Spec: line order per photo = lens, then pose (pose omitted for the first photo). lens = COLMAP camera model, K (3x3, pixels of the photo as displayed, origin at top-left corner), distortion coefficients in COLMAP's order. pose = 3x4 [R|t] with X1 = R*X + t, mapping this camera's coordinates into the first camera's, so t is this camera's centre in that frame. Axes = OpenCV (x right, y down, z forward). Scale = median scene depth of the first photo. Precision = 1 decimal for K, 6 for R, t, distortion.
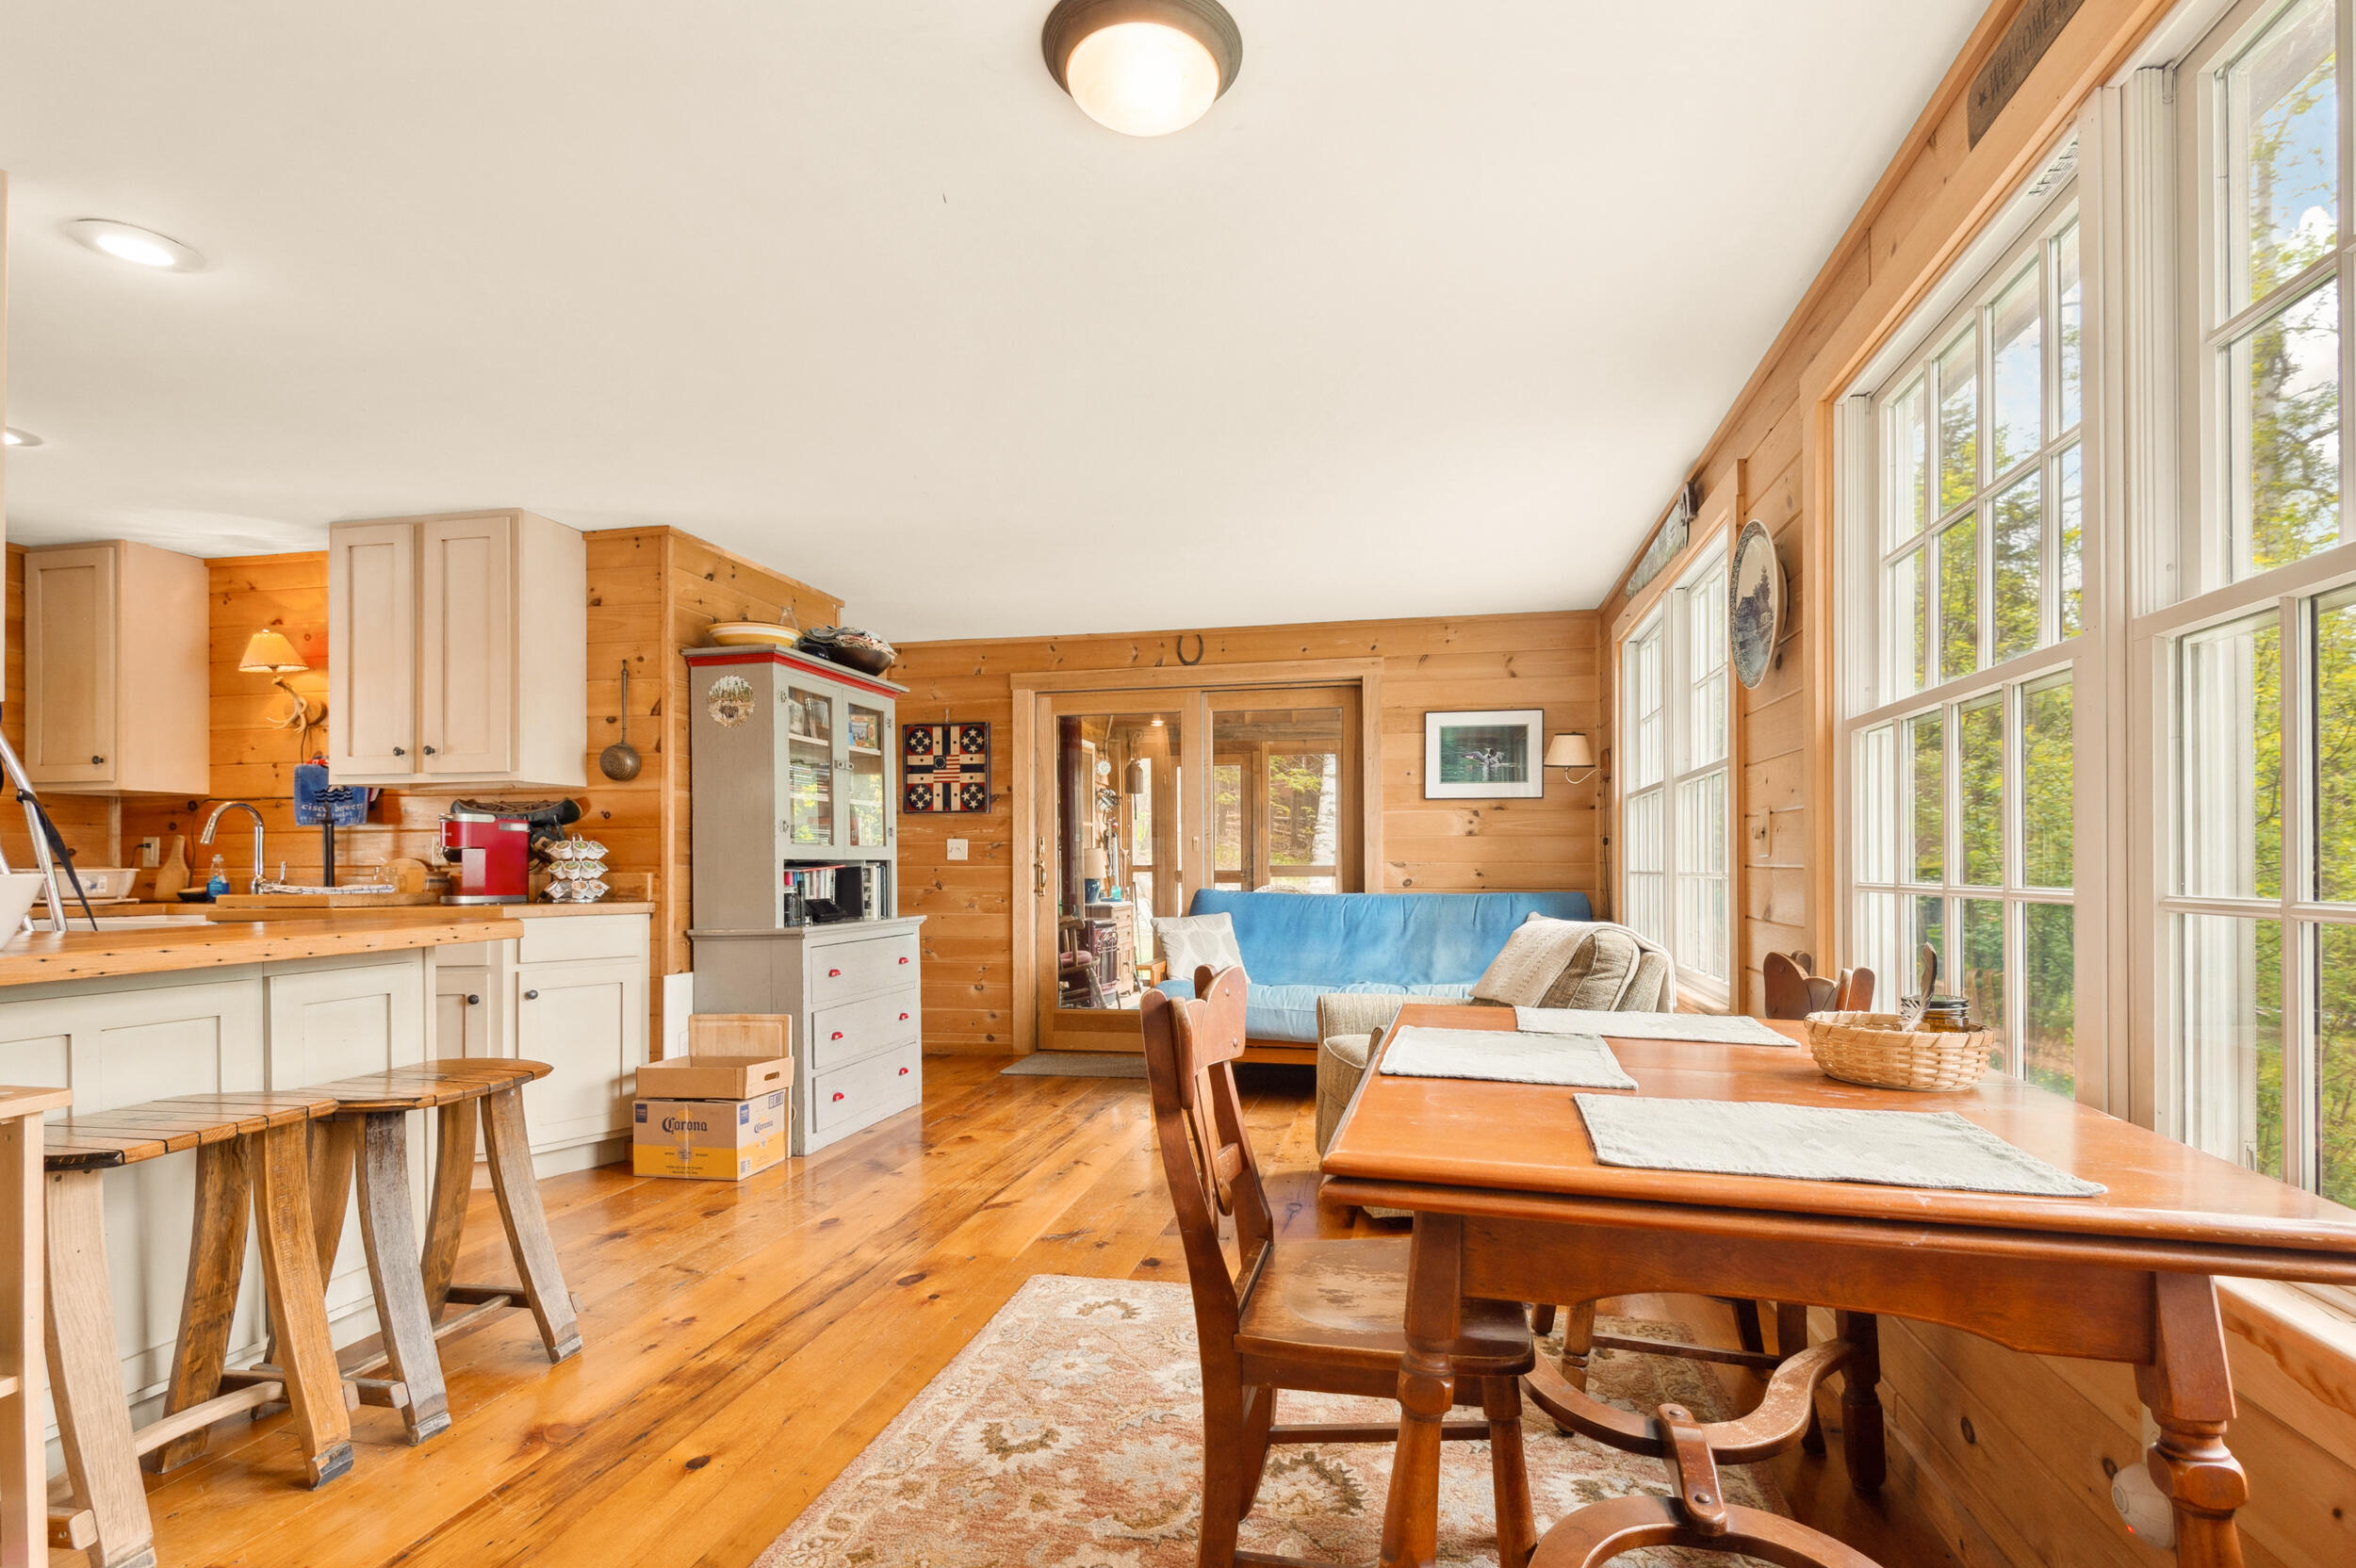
lens RADIAL K [[1113.1, 0, 1195.2], [0, 1113.1, 854.3], [0, 0, 1]] dist [0.042612, -0.028236]
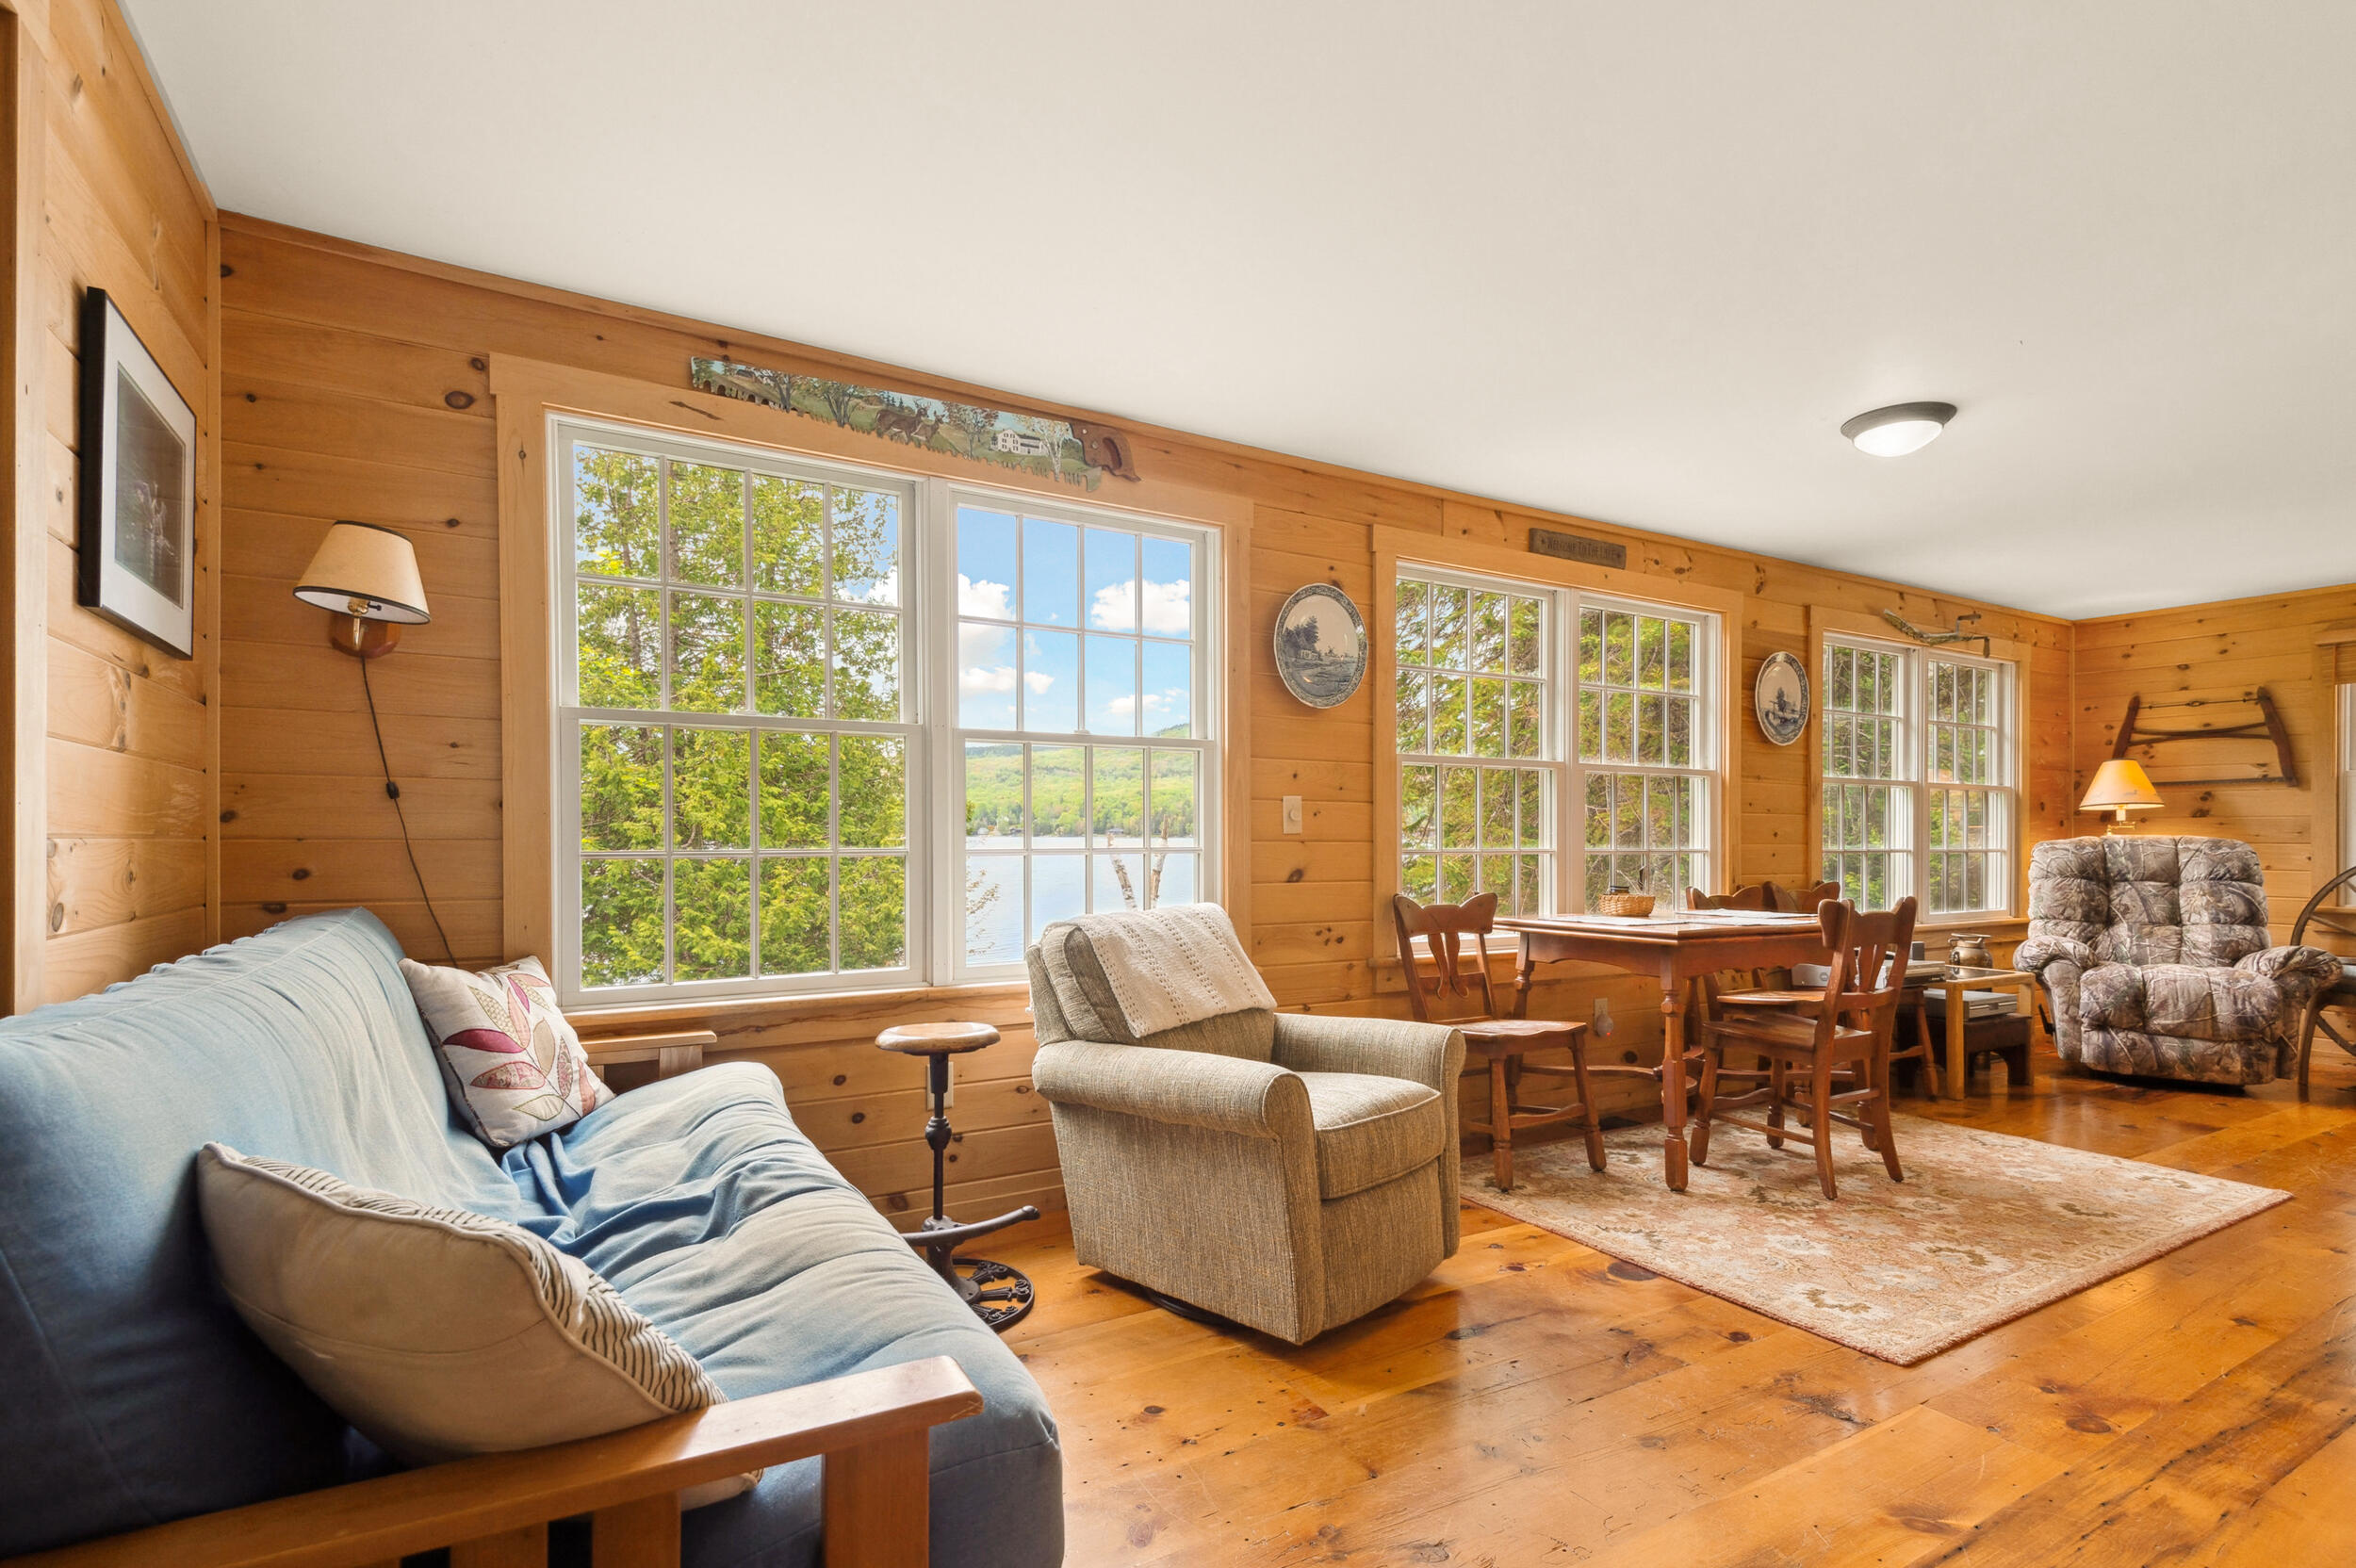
lens RADIAL K [[1166.8, 0, 1227.6], [0, 1166.8, 841.8], [0, 0, 1]] dist [-0.000503, -0.009704]
pose [[-0.691313, -0.005703, 0.722533, -0.276038], [-0.000600, 0.999973, 0.007318, 0.000524], [-0.722555, 0.004626, -0.691298, 1.281954]]
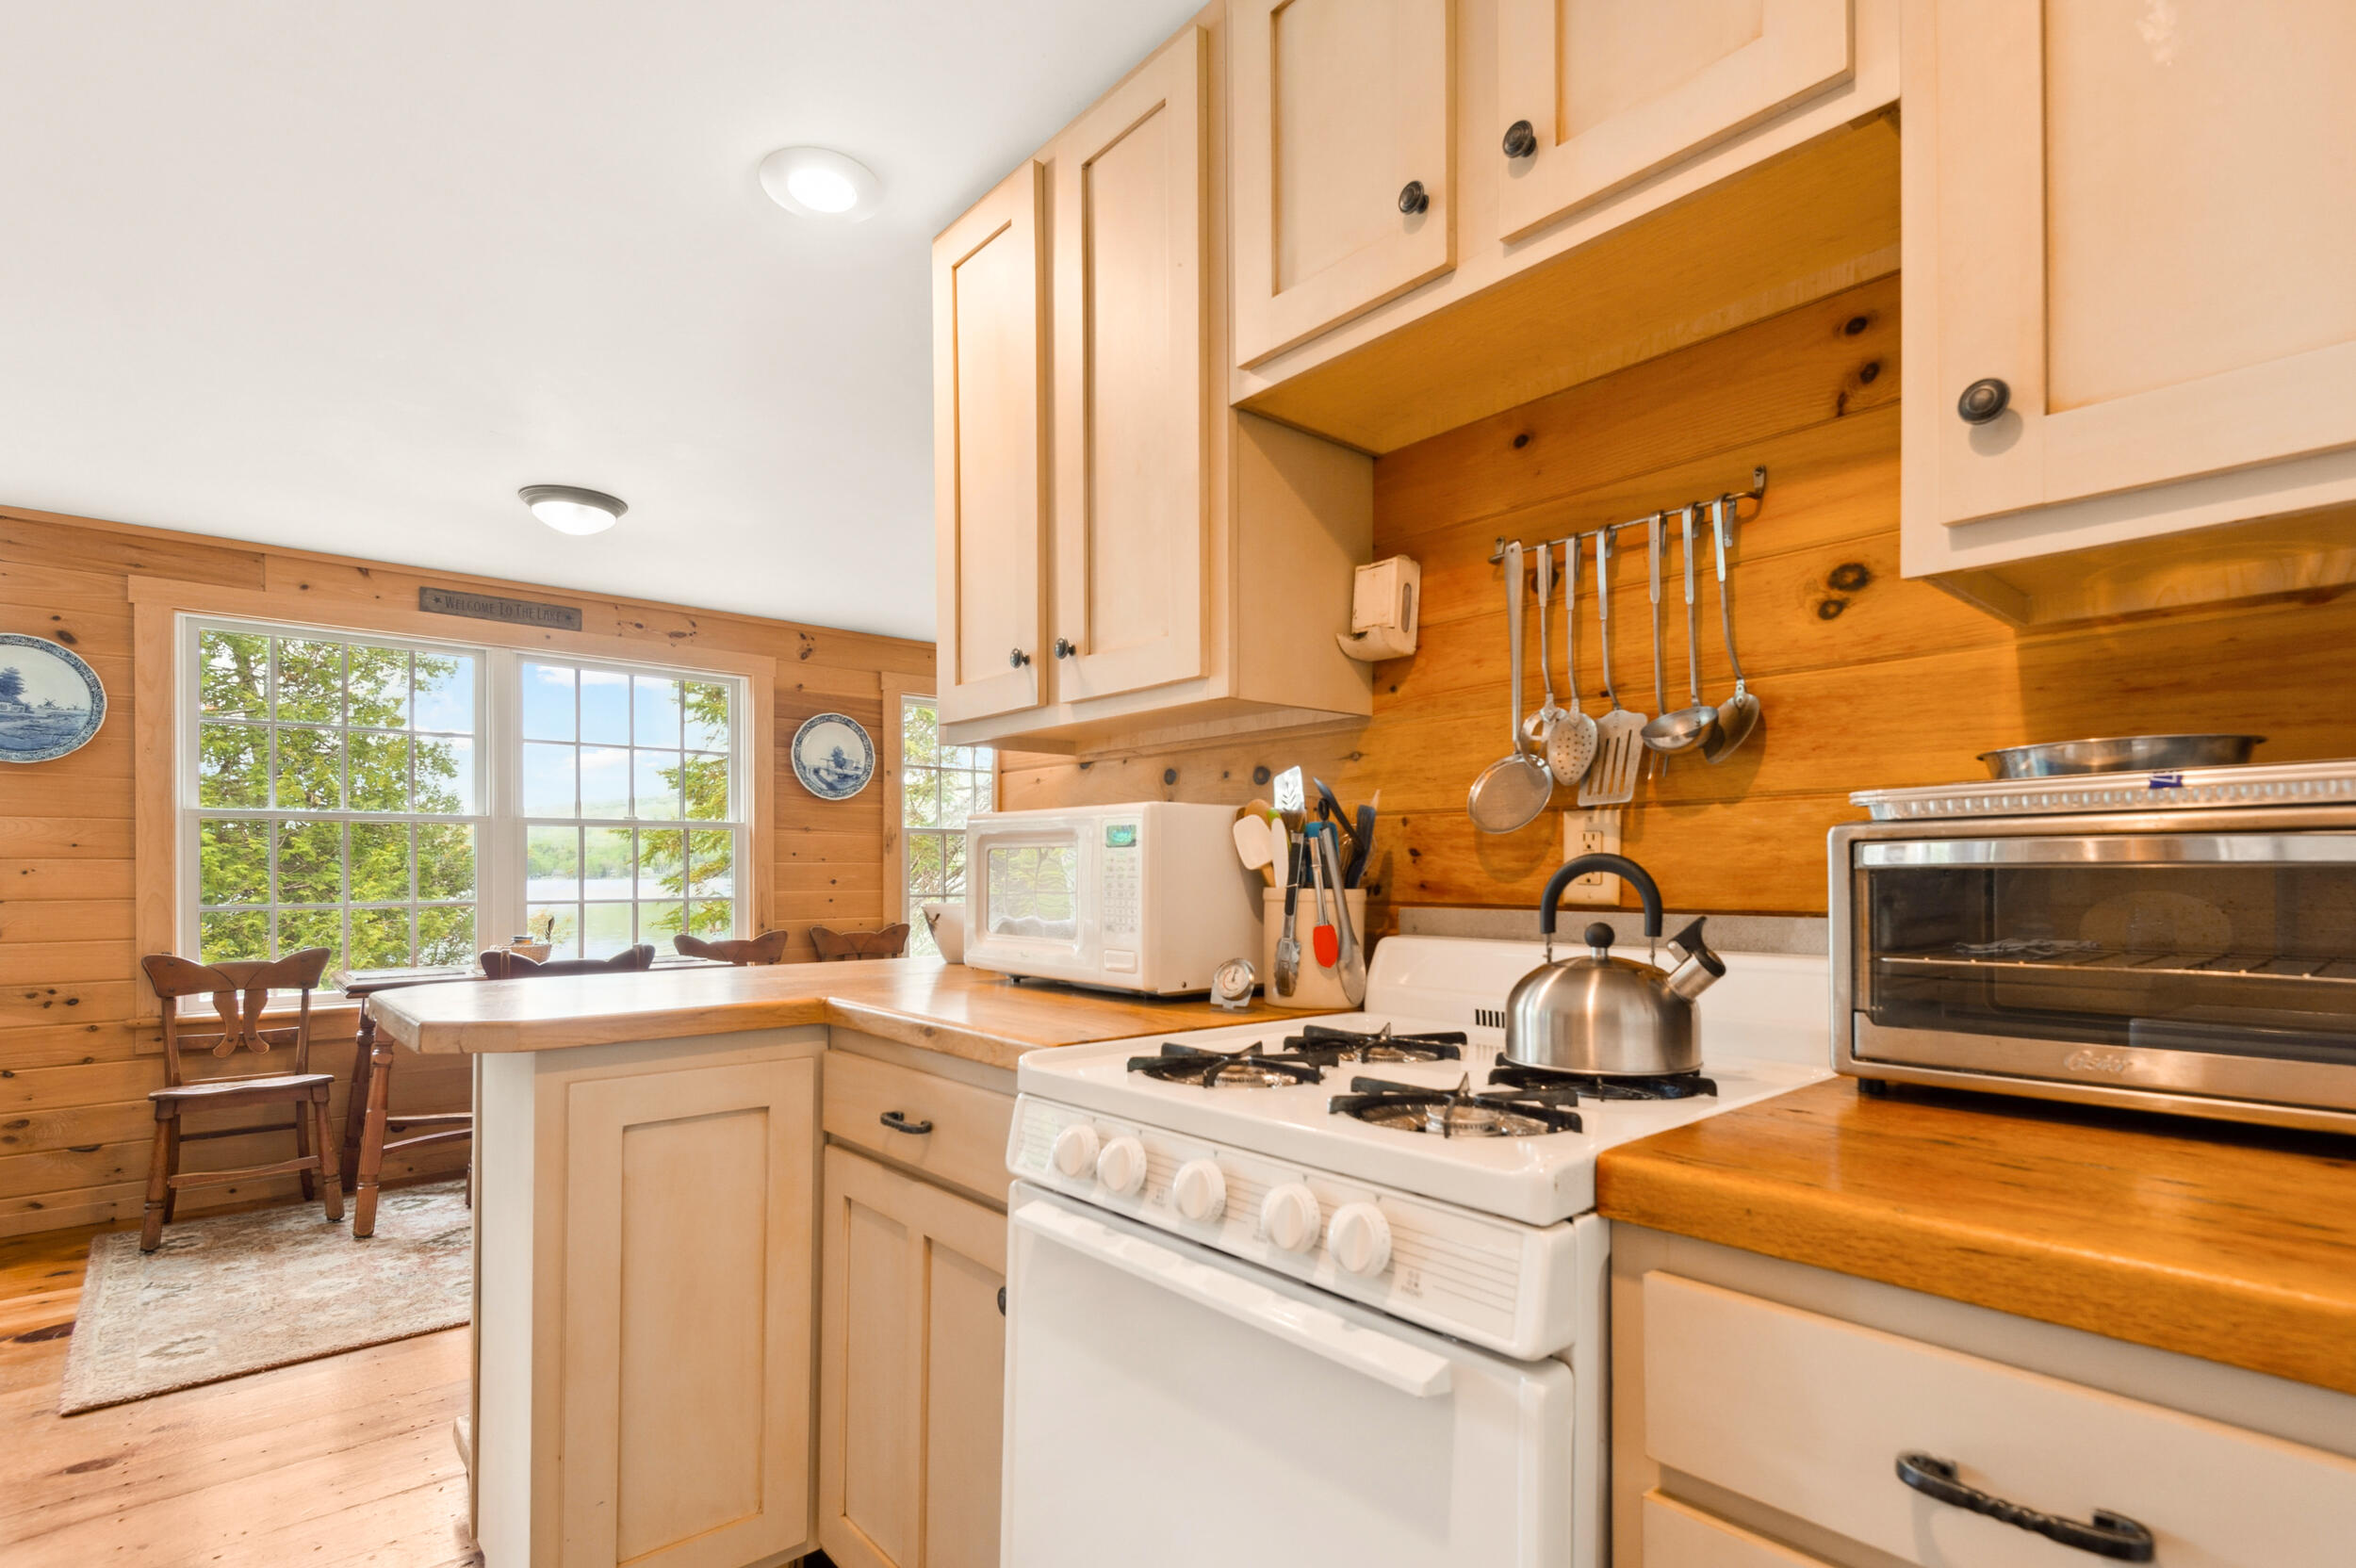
lens RADIAL K [[1100.7, 0, 1182.0], [0, 1100.7, 871.0], [0, 0, 1]] dist [0.049408, -0.021757]
pose [[-0.813870, 0.007239, 0.581003, -0.854597], [0.008188, 0.999966, -0.000989, -0.006424], [-0.580990, 0.003953, -0.813901, 0.806910]]
